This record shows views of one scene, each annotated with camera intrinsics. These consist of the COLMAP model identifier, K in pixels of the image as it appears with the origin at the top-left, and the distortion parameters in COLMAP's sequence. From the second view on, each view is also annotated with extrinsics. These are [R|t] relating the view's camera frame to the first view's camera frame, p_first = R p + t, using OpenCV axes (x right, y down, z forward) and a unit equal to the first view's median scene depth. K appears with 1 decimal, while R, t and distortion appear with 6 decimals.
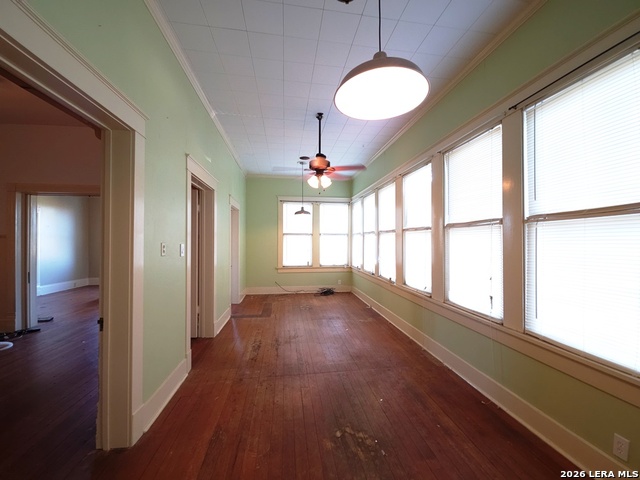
lens RADIAL K [[257.4, 0, 318.4], [0, 257.4, 240.9], [0, 0, 1]] dist [0.001833, 0.000232]
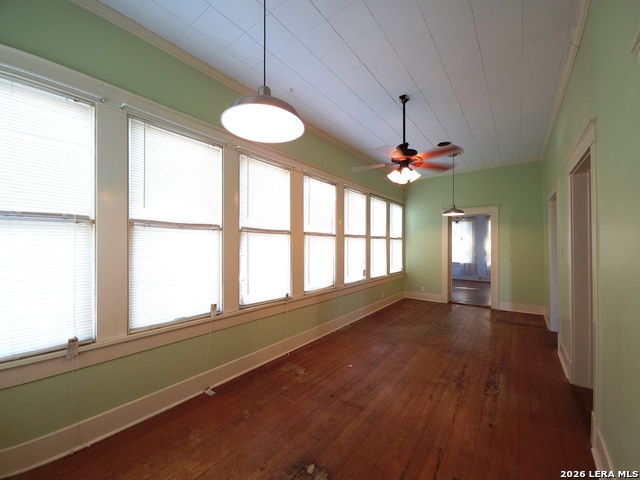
lens RADIAL K [[257.4, 0, 316.5], [0, 257.4, 243.1], [0, 0, 1]] dist [0.001833, 0.000232]
pose [[-0.702577, -0.002755, 0.711603, -0.413844], [-0.006706, 0.999974, -0.002750, -0.008678], [-0.711576, -0.006705, -0.702577, 1.888406]]
